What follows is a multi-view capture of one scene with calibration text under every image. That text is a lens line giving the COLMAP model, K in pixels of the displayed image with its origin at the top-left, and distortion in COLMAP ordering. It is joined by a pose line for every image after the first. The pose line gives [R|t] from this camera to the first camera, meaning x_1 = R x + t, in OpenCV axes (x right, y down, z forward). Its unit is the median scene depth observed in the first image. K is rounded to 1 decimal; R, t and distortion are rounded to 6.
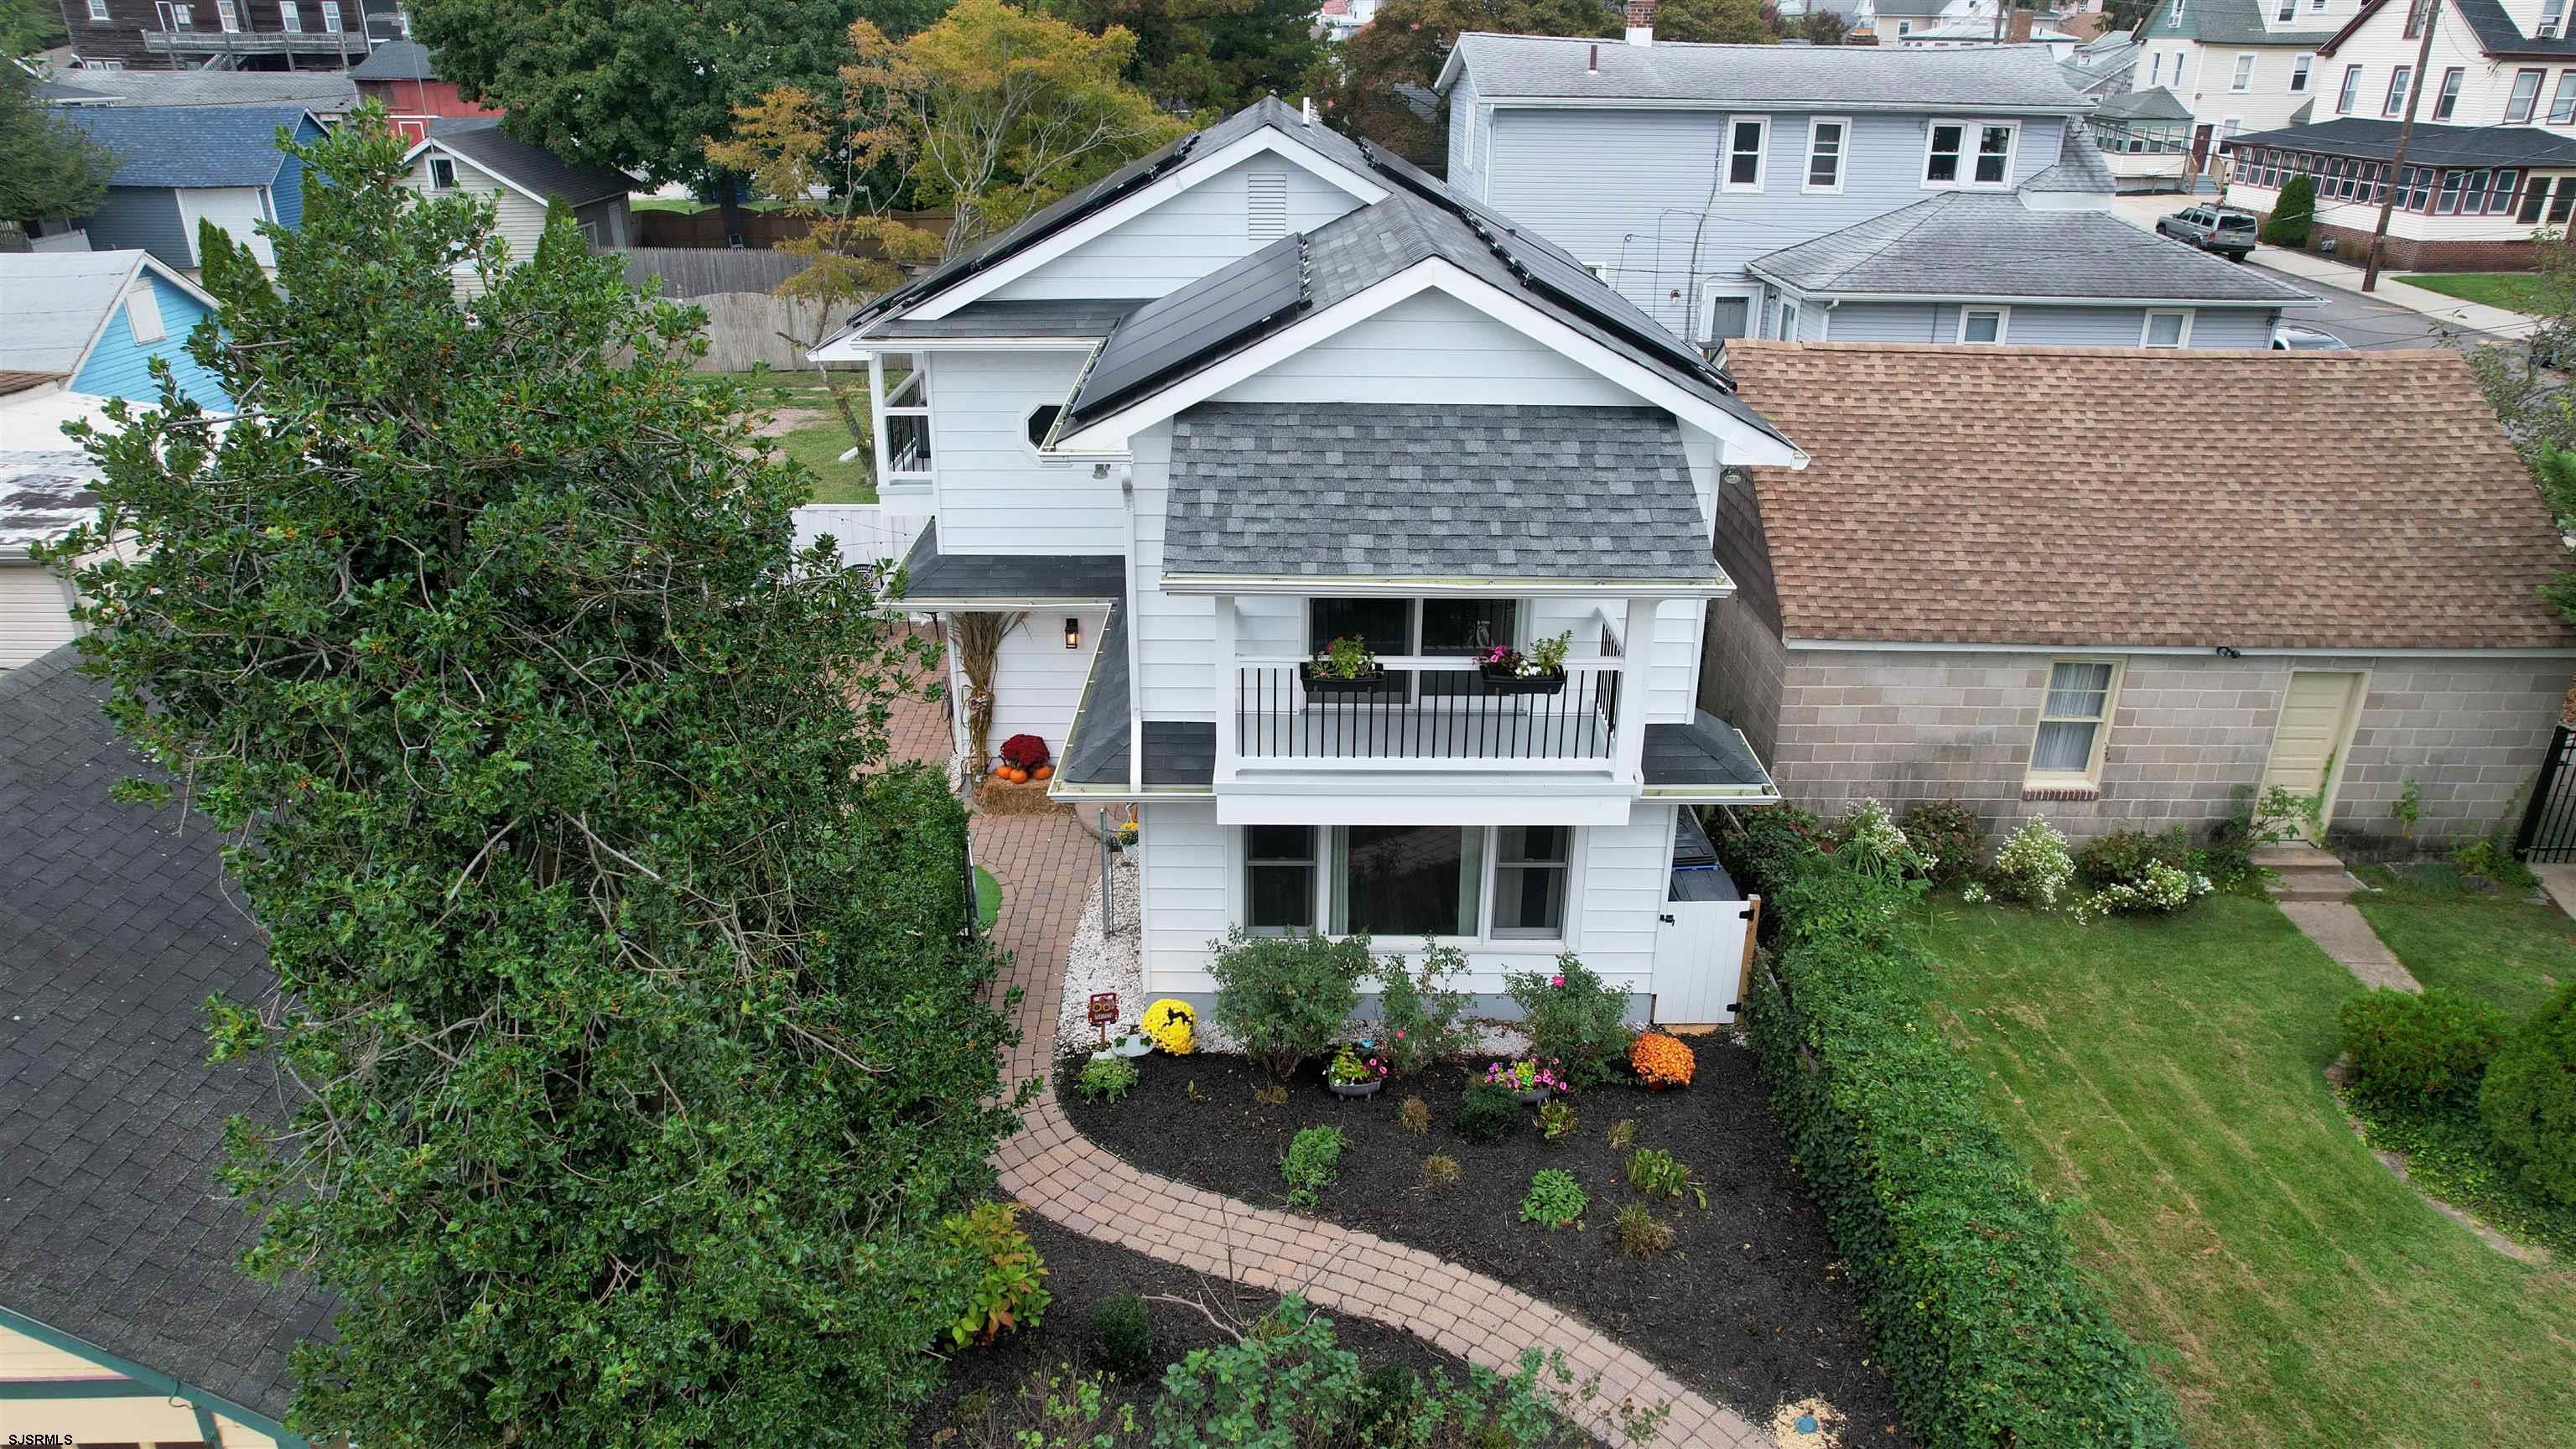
lens RADIAL K [[1667.0, 0, 1288.0], [0, 1667.0, 724.5], [0, 0, 1]] dist [-0.057457, 0.002536]
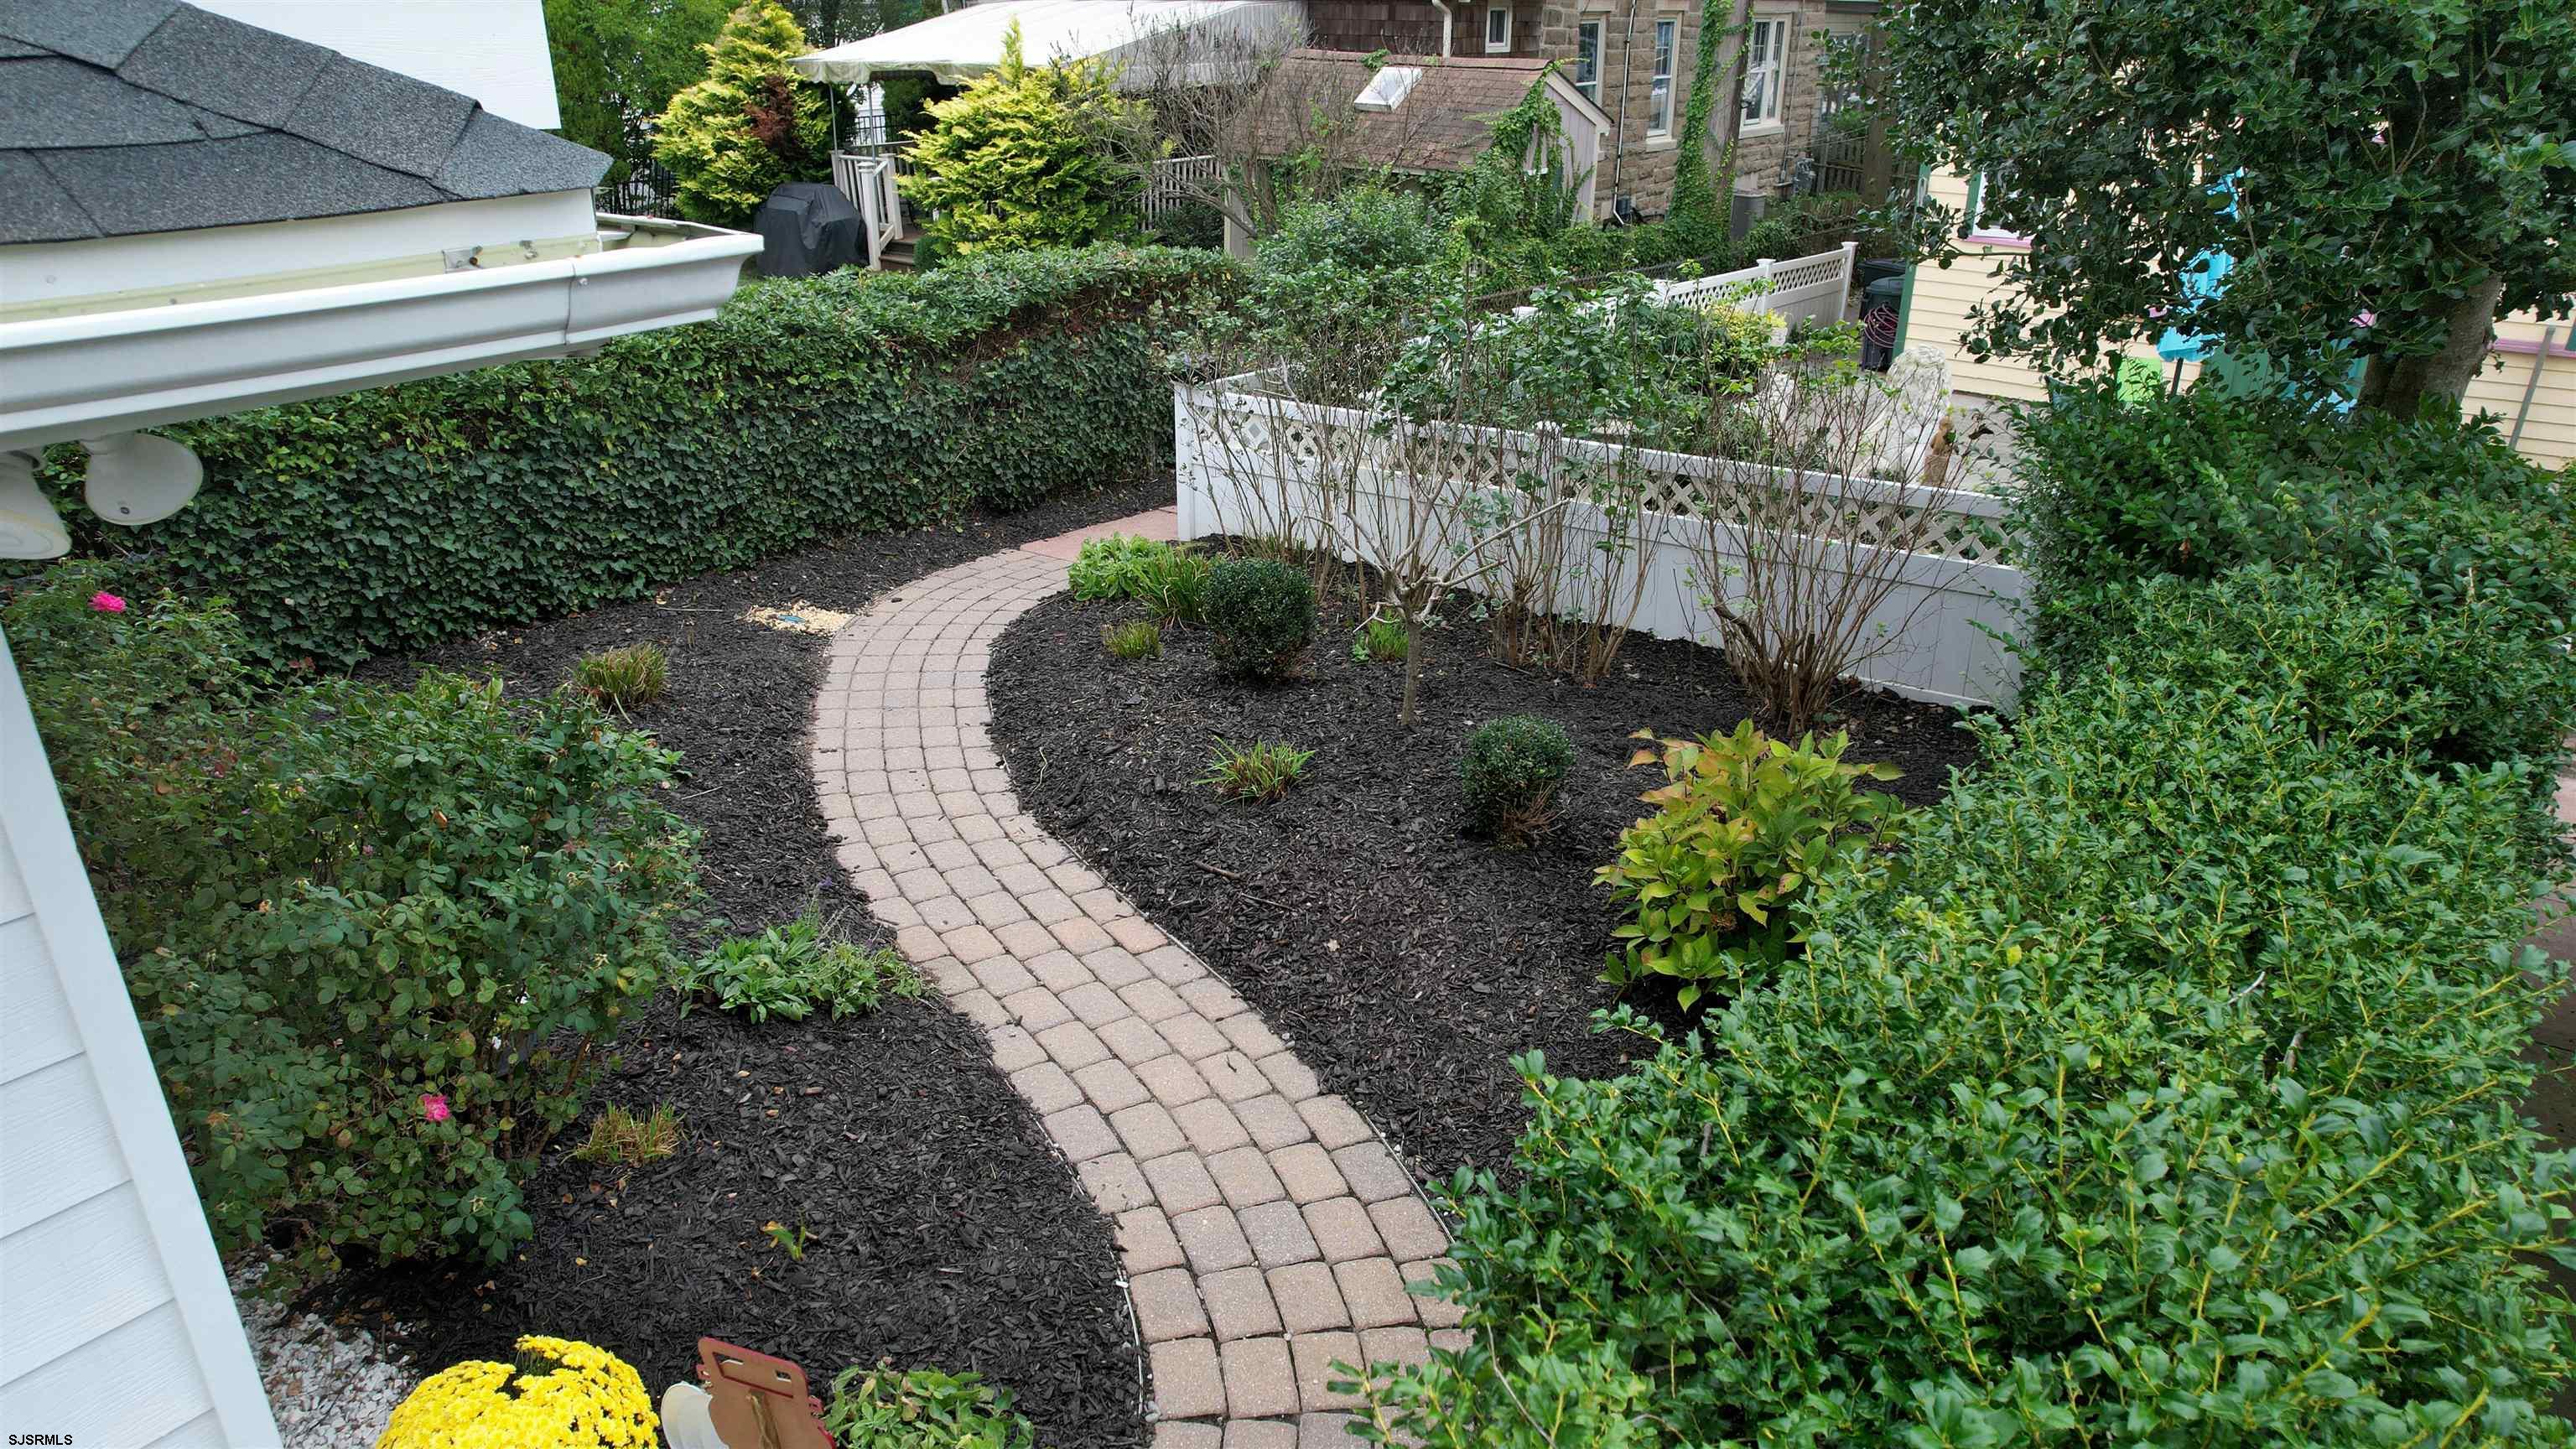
lens RADIAL K [[1662.9, 0, 1288.0], [0, 1662.9, 724.5], [0, 0, 1]] dist [-0.088845, 0.076710]
pose [[-0.795653, -0.250620, 0.551476, -0.211265], [0.236480, 0.709646, 0.663686, -0.007293], [-0.557686, 0.658477, -0.505366, 0.837653]]
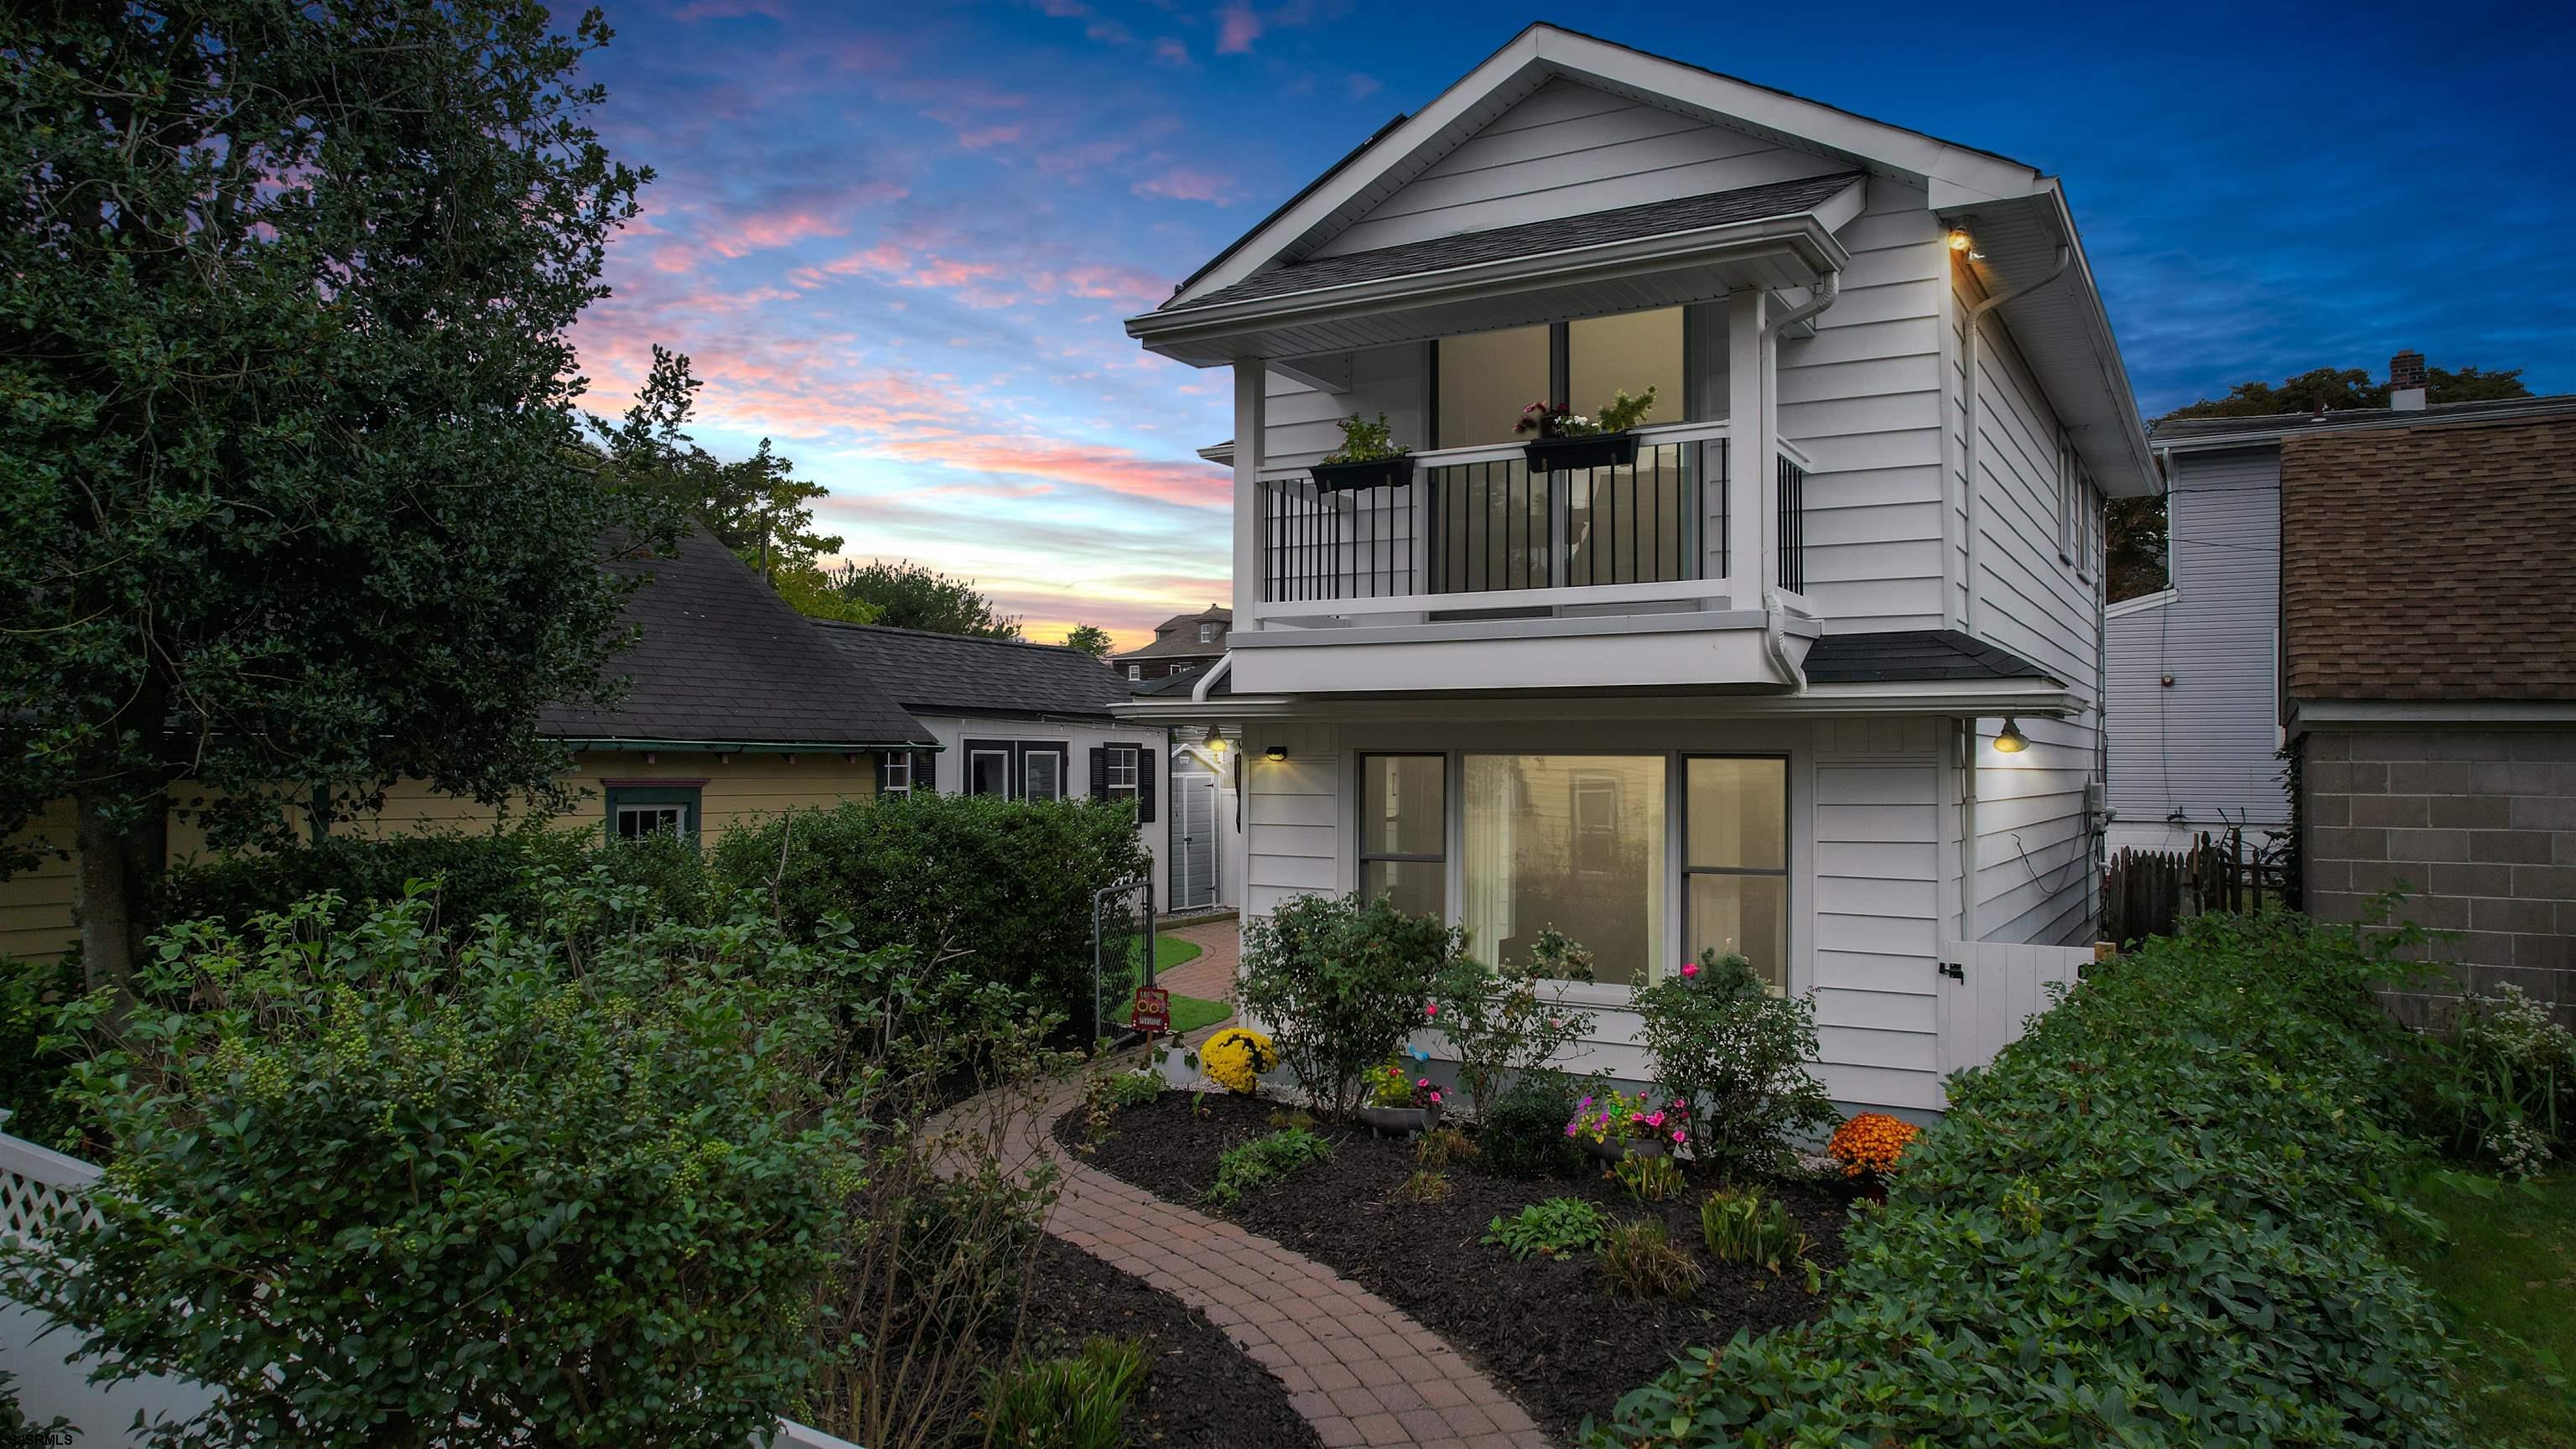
lens RADIAL K [[1662.9, 0, 1288.0], [0, 1662.9, 724.5], [0, 0, 1]] dist [-0.088845, 0.076710]
pose [[0.852181, -0.017637, -0.522950, 0.289896], [-0.205415, 0.907919, -0.365359, 0.264521], [0.481240, 0.418774, 0.770088, 0.313797]]
